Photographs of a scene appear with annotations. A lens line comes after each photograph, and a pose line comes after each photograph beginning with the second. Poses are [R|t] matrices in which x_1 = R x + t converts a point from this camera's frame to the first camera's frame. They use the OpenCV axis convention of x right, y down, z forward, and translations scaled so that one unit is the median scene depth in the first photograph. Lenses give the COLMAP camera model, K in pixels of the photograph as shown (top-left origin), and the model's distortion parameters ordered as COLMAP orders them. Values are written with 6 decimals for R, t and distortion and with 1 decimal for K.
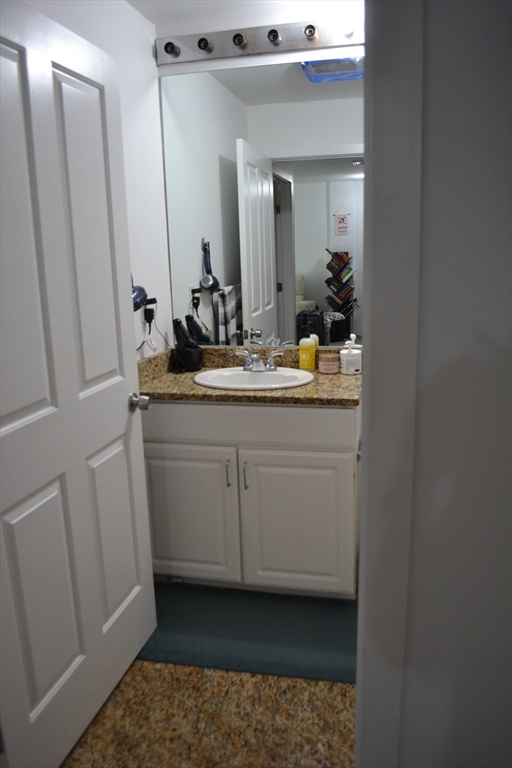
lens RADIAL K [[610.0, 0, 255.0], [0, 610.0, 383.2], [0, 0, 1]] dist [-0.085212, 0.008027]
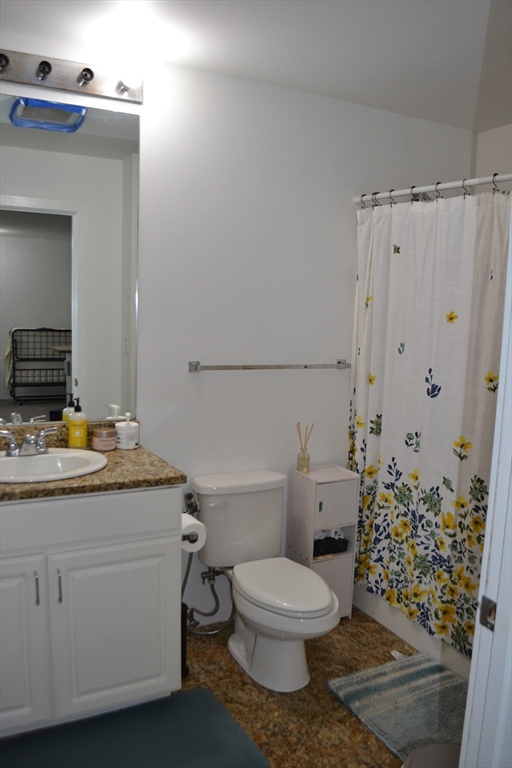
lens RADIAL K [[610.0, 0, 257.8], [0, 610.0, 384.0], [0, 0, 1]] dist [-0.085212, 0.008027]
pose [[0.751839, -0.025153, 0.658866, -0.331654], [0.088873, 0.994019, -0.063466, -0.041134], [-0.653329, 0.106272, 0.749578, 0.199627]]
